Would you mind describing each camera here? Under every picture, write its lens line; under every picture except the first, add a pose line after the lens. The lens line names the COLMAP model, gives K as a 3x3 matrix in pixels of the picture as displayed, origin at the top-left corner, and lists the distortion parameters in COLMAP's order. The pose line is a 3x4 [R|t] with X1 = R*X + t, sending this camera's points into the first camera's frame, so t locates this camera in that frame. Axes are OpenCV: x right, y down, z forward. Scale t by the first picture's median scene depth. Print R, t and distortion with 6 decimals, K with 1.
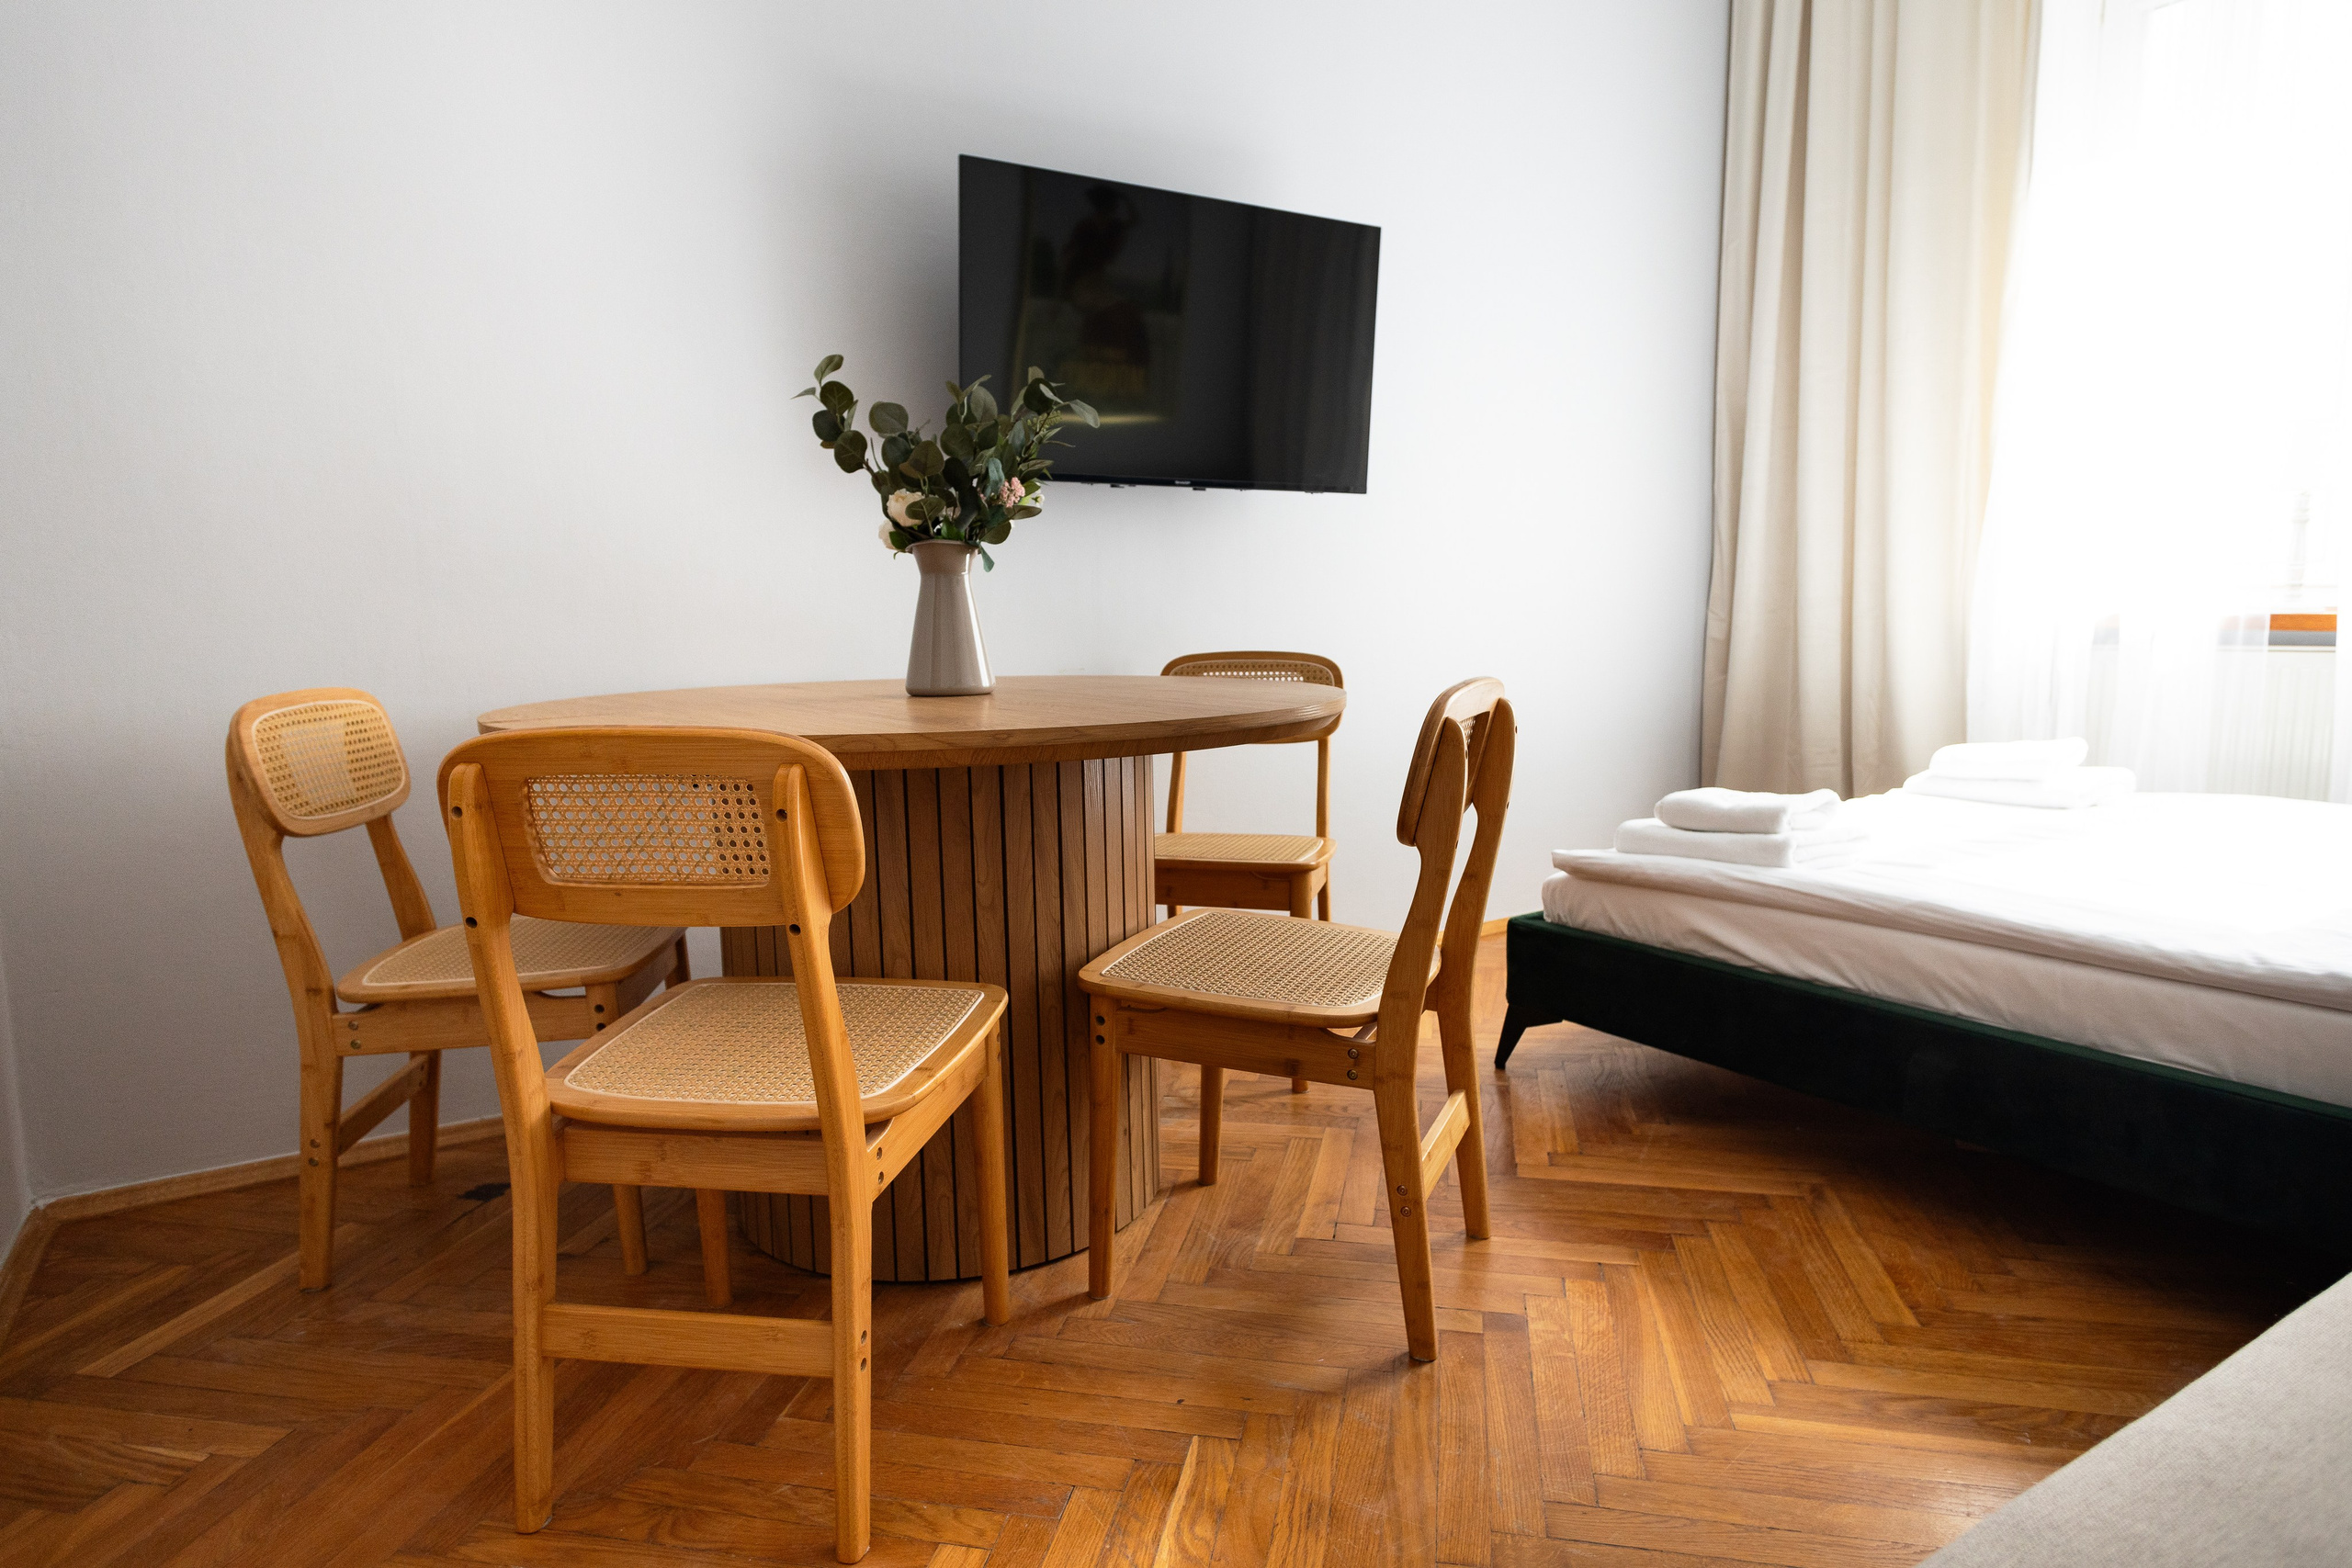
lens RADIAL K [[1362.2, 0, 1158.3], [0, 1362.2, 769.6], [0, 0, 1]] dist [0.016617, -0.001469]
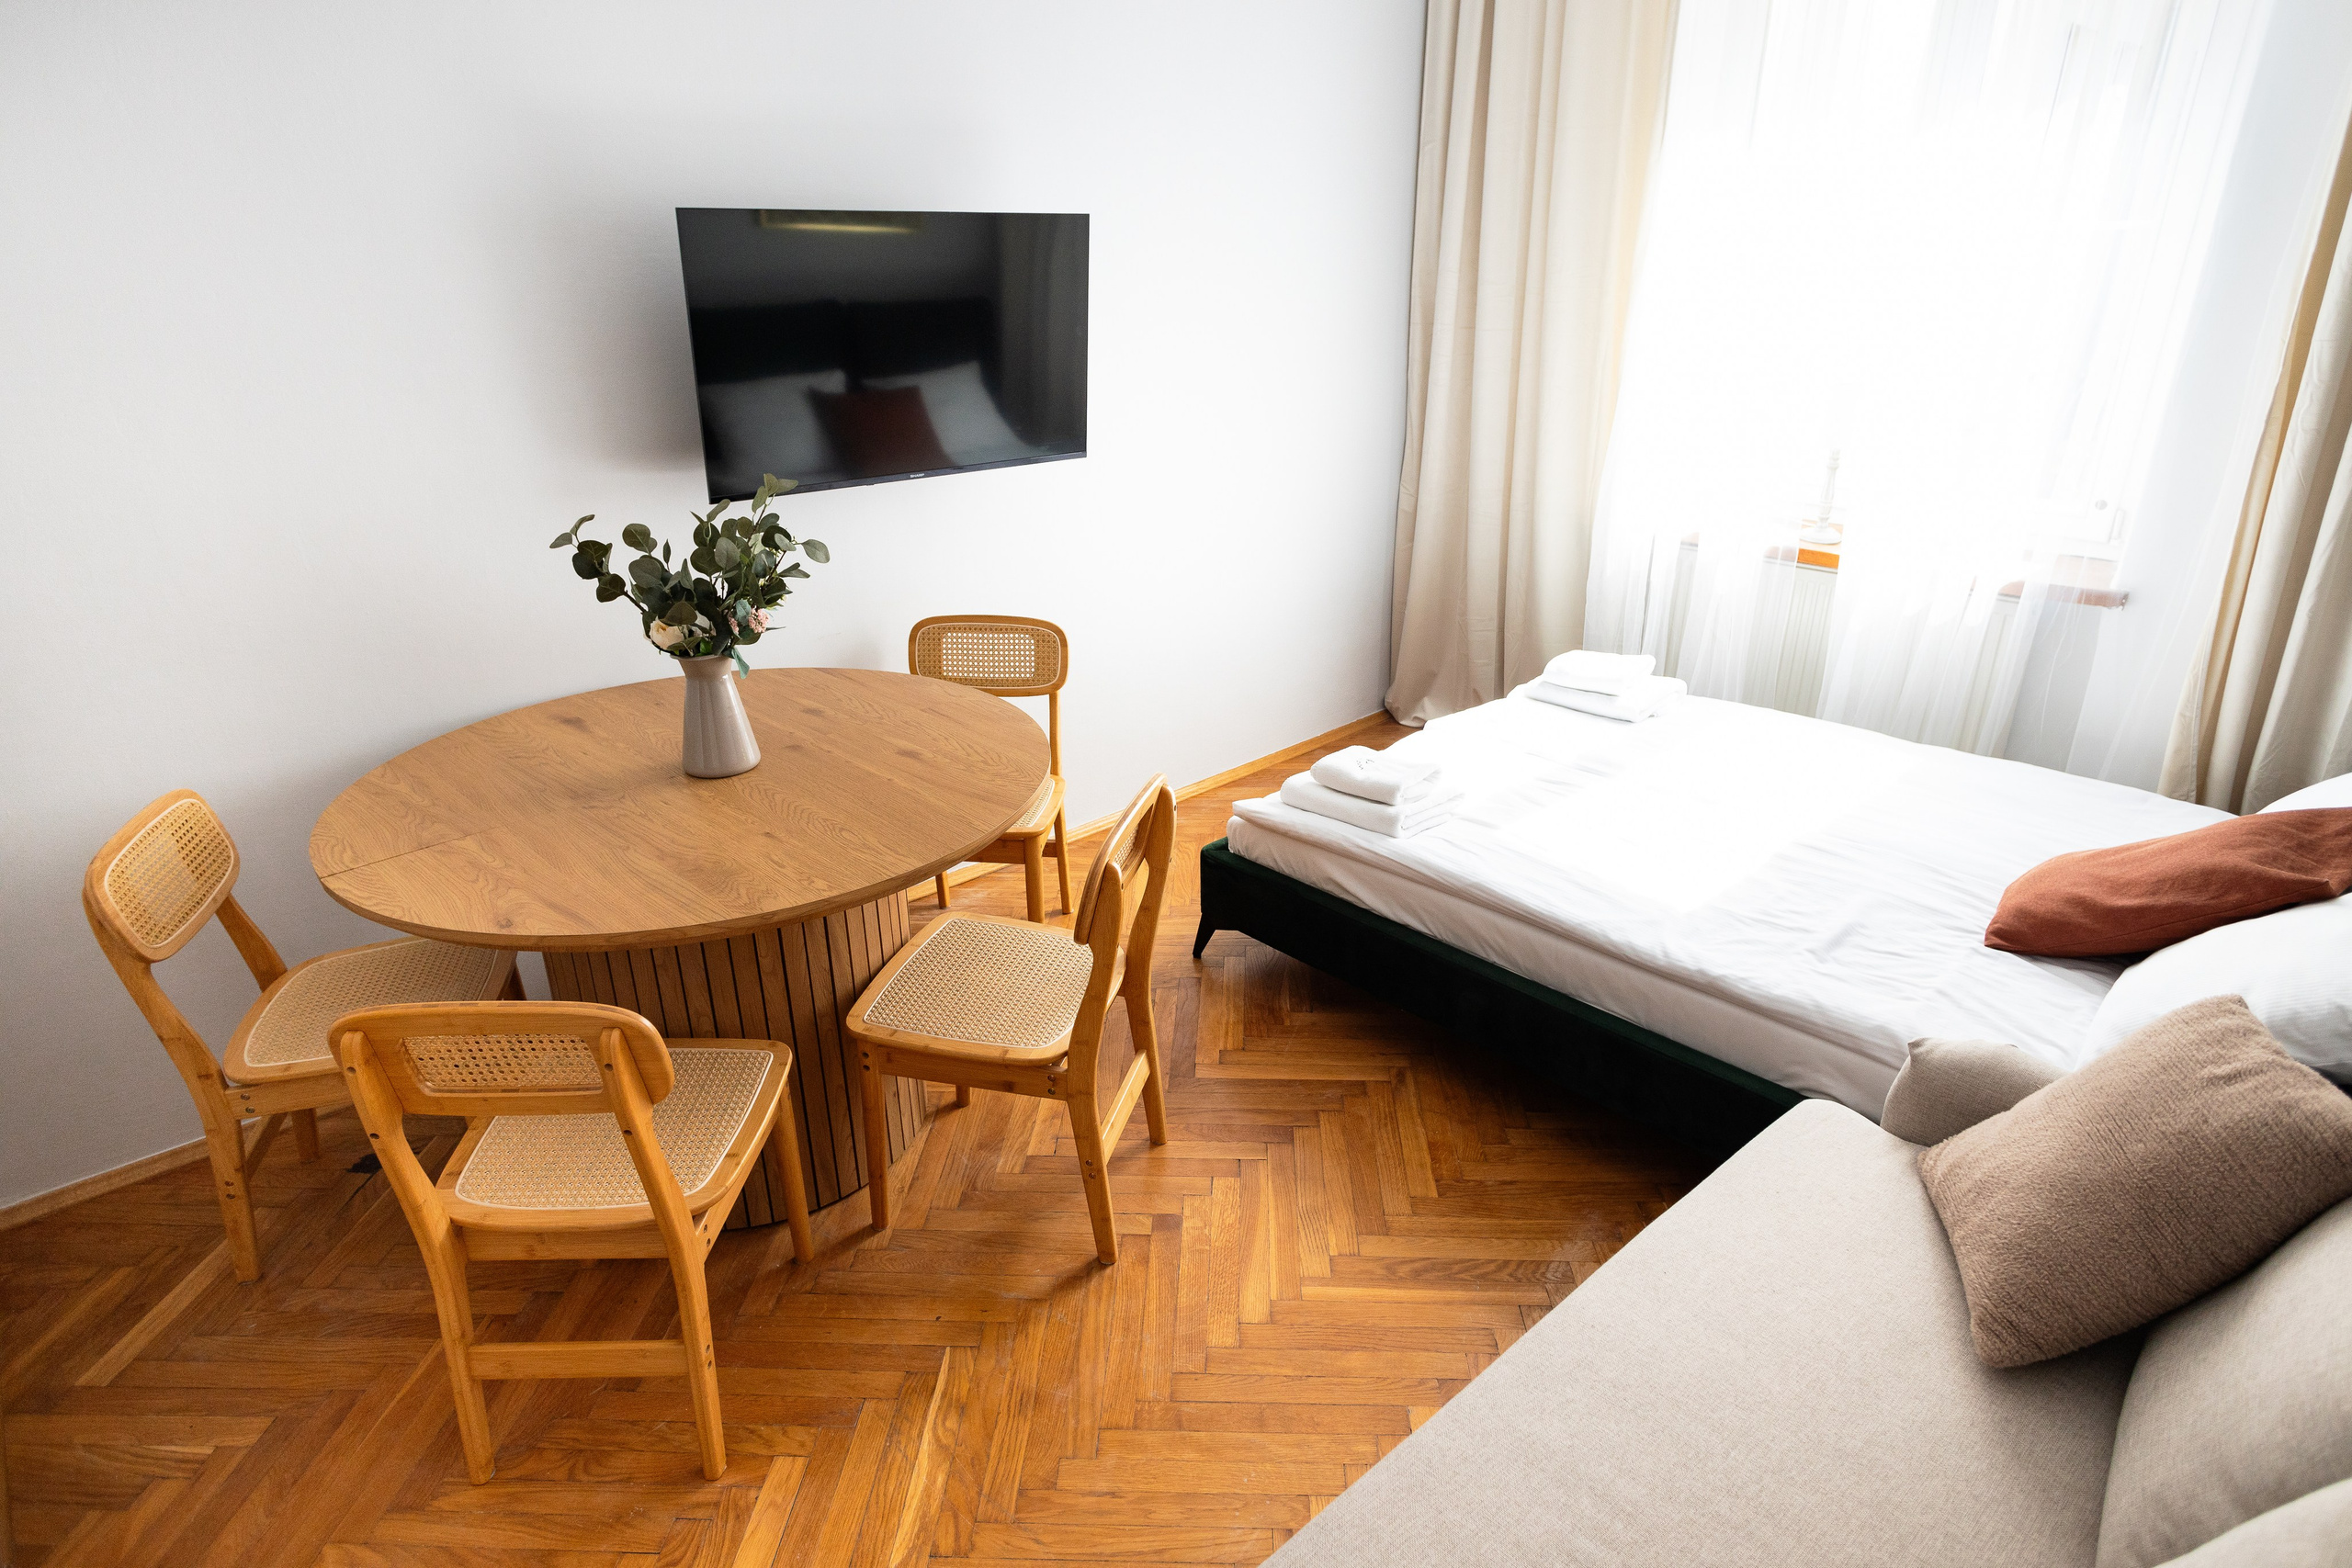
lens RADIAL K [[1325.6, 0, 1170.5], [0, 1325.6, 777.6], [0, 0, 1]] dist [0.014189, -0.001372]
pose [[0.986506, -0.057016, 0.153480, 0.070725], [0.015853, 0.966266, 0.257056, -0.422654], [-0.162958, -0.251154, 0.954131, -0.227078]]
